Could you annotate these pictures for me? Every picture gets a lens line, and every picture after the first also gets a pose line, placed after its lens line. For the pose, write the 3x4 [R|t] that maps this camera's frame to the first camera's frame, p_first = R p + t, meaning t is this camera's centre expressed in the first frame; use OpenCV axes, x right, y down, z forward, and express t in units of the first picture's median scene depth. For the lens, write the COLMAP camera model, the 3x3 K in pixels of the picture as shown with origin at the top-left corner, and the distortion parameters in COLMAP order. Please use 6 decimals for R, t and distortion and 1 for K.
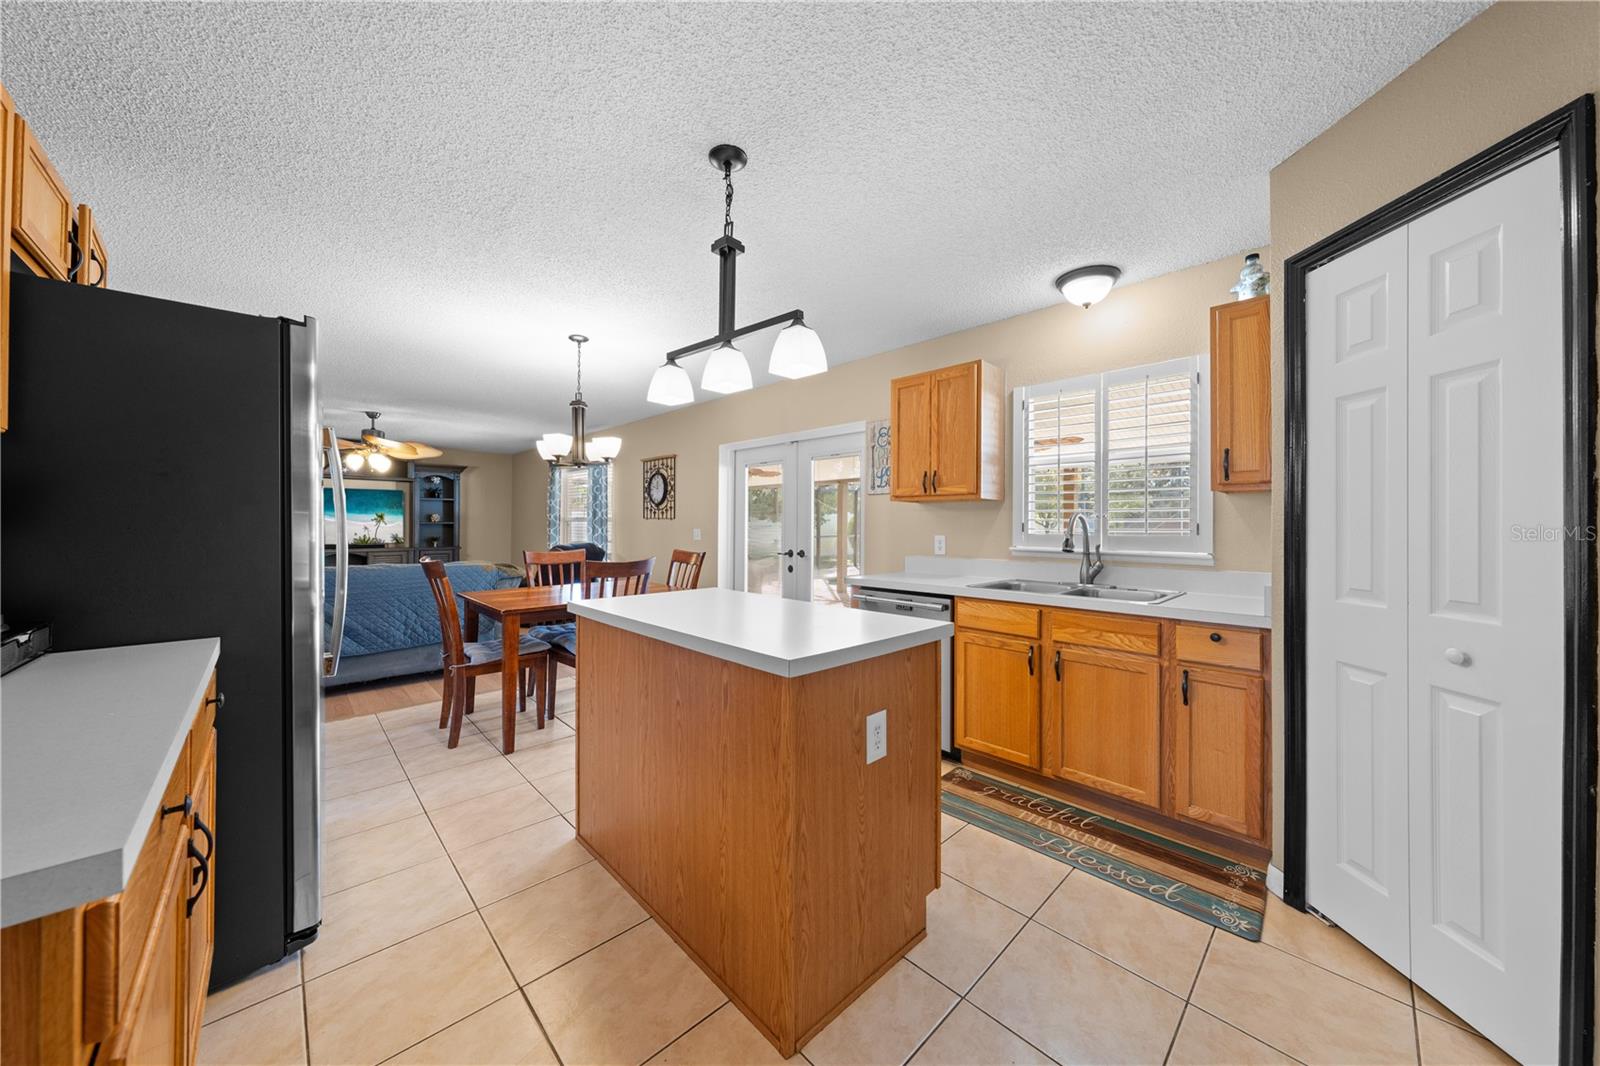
lens RADIAL K [[547.8, 0, 801.0], [0, 547.8, 519.4], [0, 0, 1]] dist [-0.003514, -0.000001]
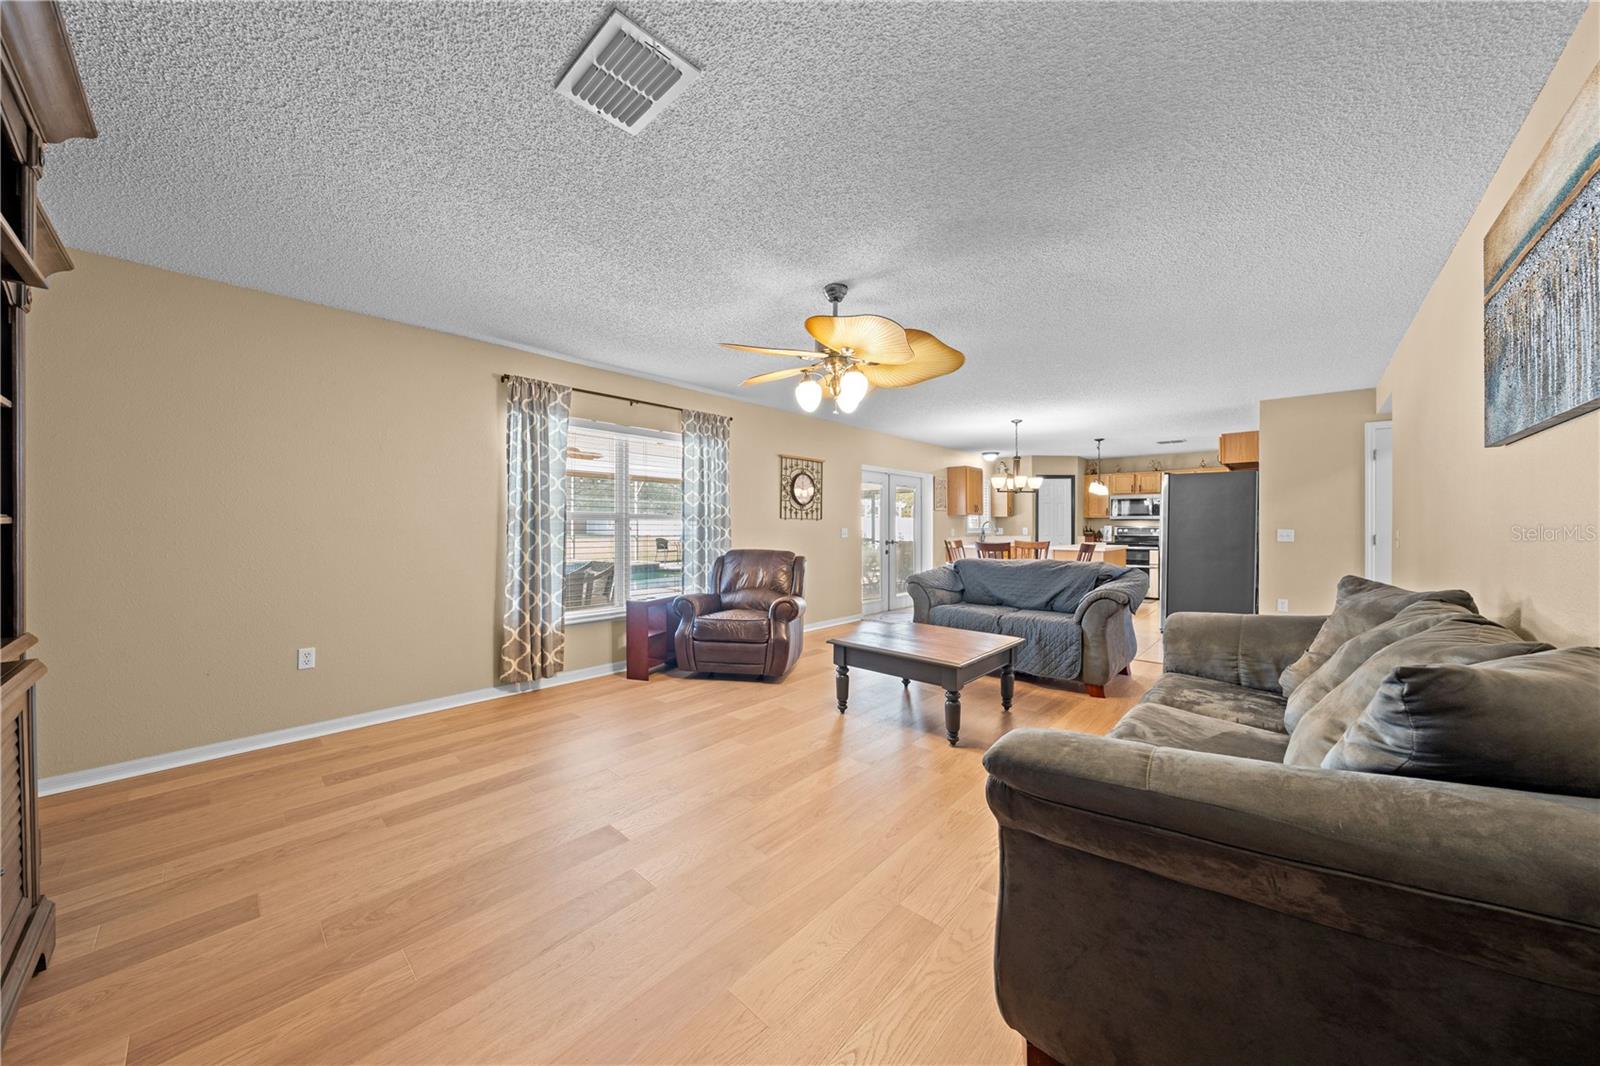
lens RADIAL K [[539.2, 0, 803.8], [0, 539.2, 528.9], [0, 0, 1]] dist [-0.001830, -0.000147]
pose [[-0.062912, -0.010552, 0.997963, -2.453122], [-0.010284, 0.999898, 0.009924, 0.013669], [-0.997966, -0.009638, -0.063014, 2.081547]]
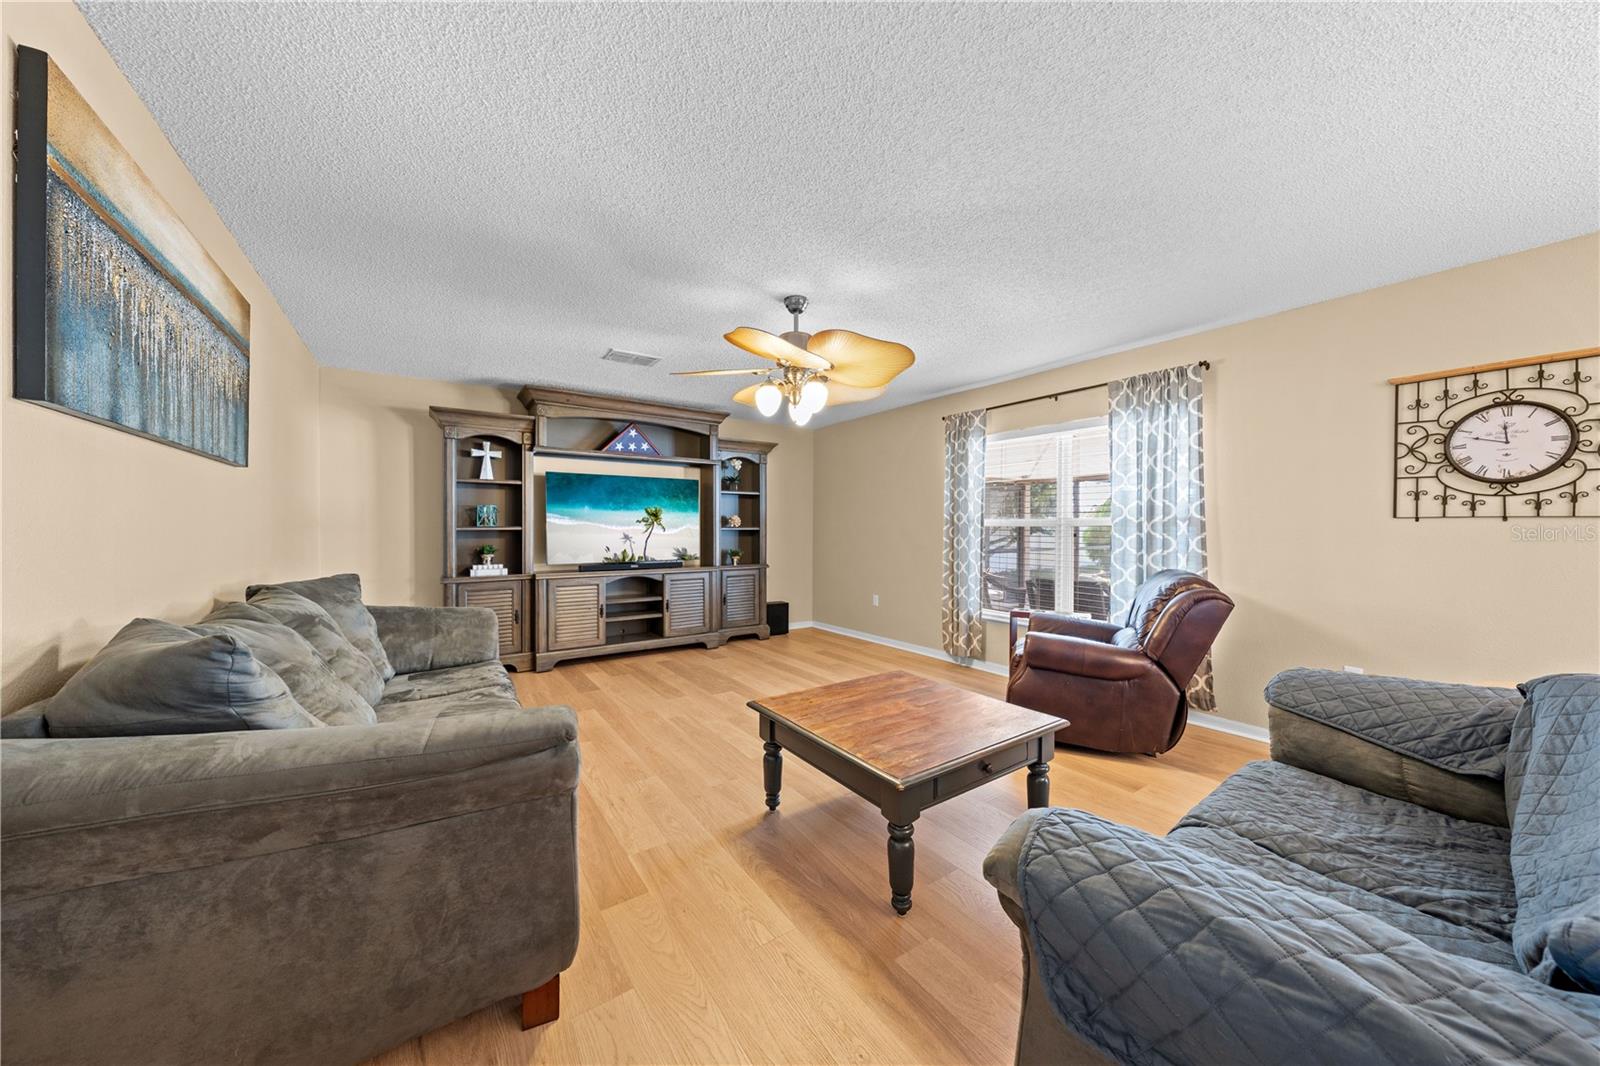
lens RADIAL K [[540.8, 0, 801.9], [0, 540.8, 531.2], [0, 0, 1]] dist [-0.003556, 0.000065]
pose [[0.986992, -0.000347, -0.160770, -1.382309], [0.002298, 0.999926, 0.011952, 0.005360], [0.160754, -0.012166, 0.986919, 1.043977]]
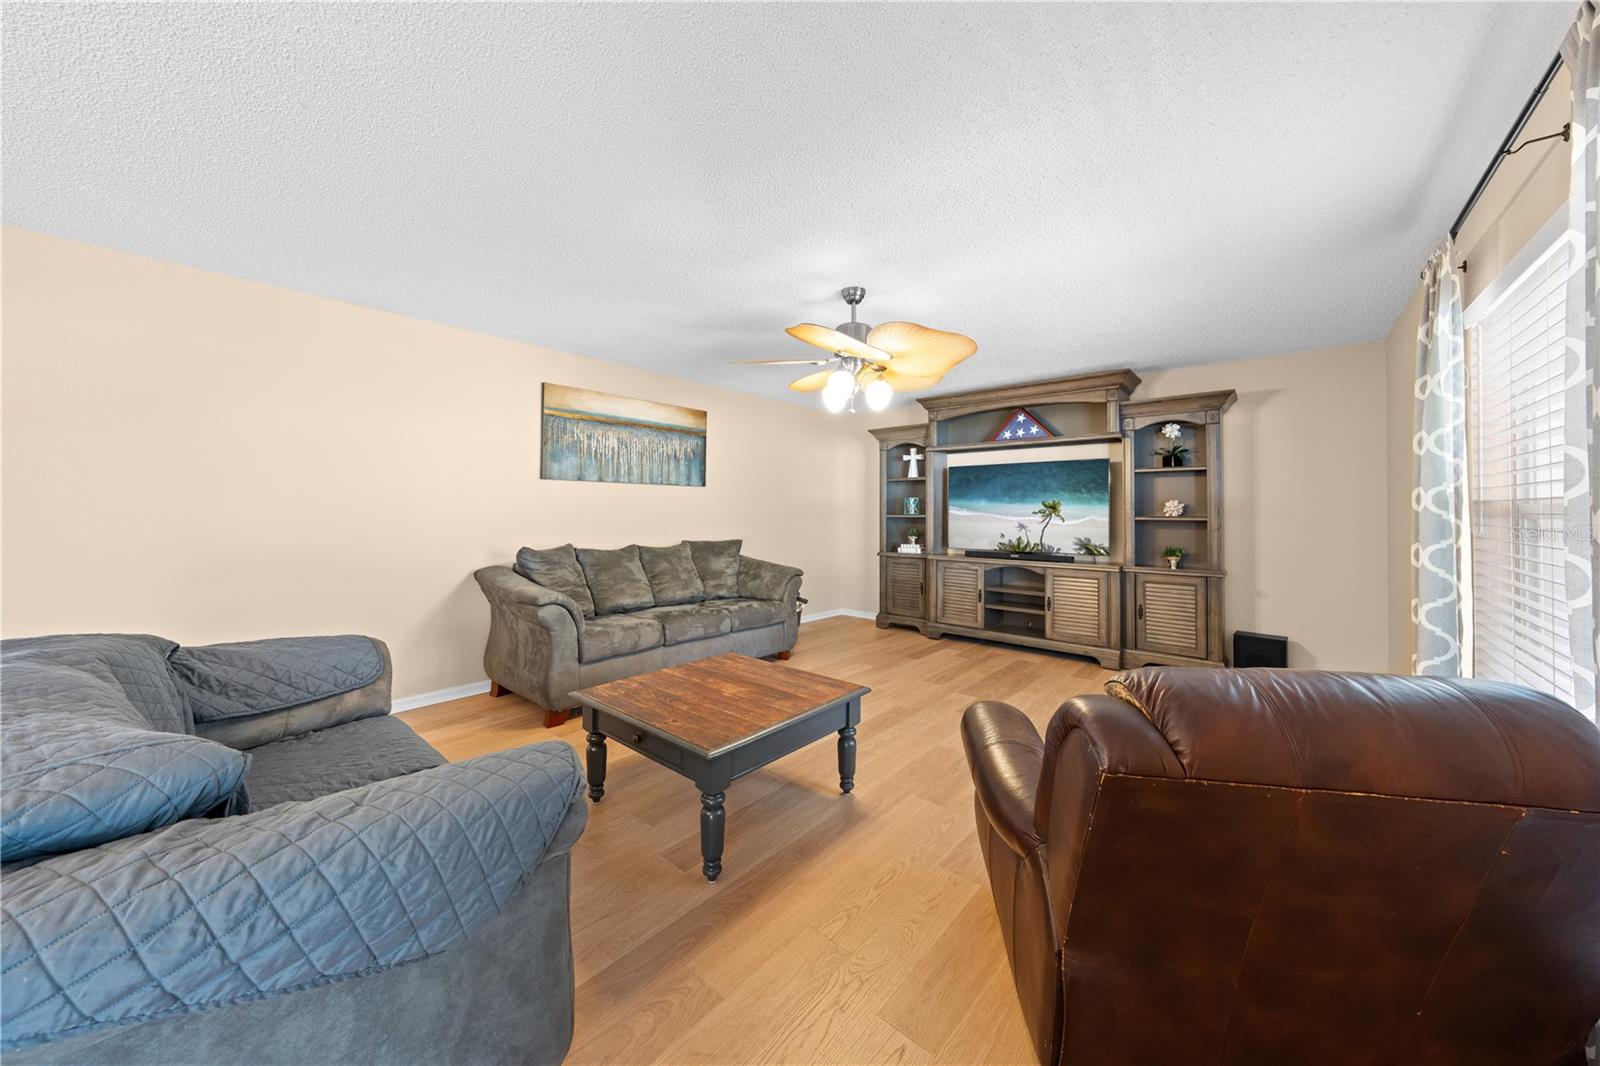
lens RADIAL K [[552.5, 0, 798.1], [0, 552.5, 502.3], [0, 0, 1]] dist [-0.001969, -0.000188]
pose [[0.086277, -0.019649, -0.996077, -0.593240], [0.000585, 0.999806, -0.019672, 0.003667], [0.996271, 0.001115, 0.086271, 1.794021]]
